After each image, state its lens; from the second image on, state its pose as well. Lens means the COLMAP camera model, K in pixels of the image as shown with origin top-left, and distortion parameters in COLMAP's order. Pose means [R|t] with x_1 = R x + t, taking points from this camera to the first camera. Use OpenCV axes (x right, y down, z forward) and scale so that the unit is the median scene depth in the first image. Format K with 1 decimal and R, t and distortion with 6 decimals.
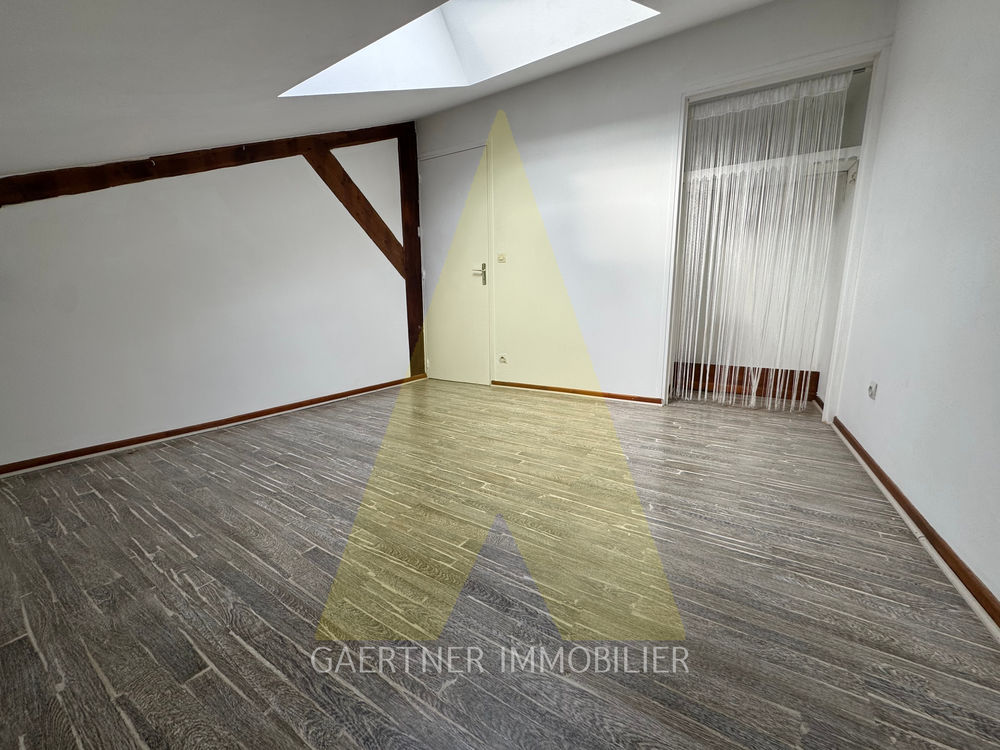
lens RADIAL K [[398.1, 0, 500.0], [0, 398.1, 375.0], [0, 0, 1]] dist [-0.007222, 0.000315]
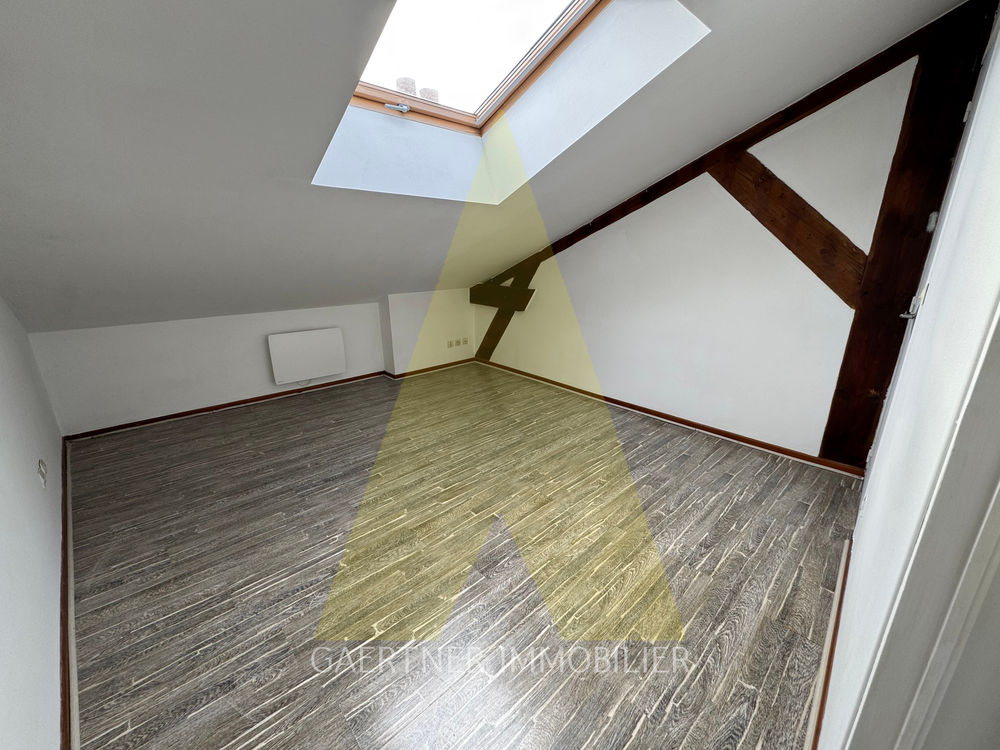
lens RADIAL K [[398.1, 0, 500.0], [0, 398.1, 375.0], [0, 0, 1]] dist [-0.007222, 0.000315]
pose [[-0.236022, 0.288844, -0.927827, 0.946024], [-0.180122, 0.925253, 0.333862, -0.501006], [0.954908, 0.245920, -0.166353, 1.207581]]
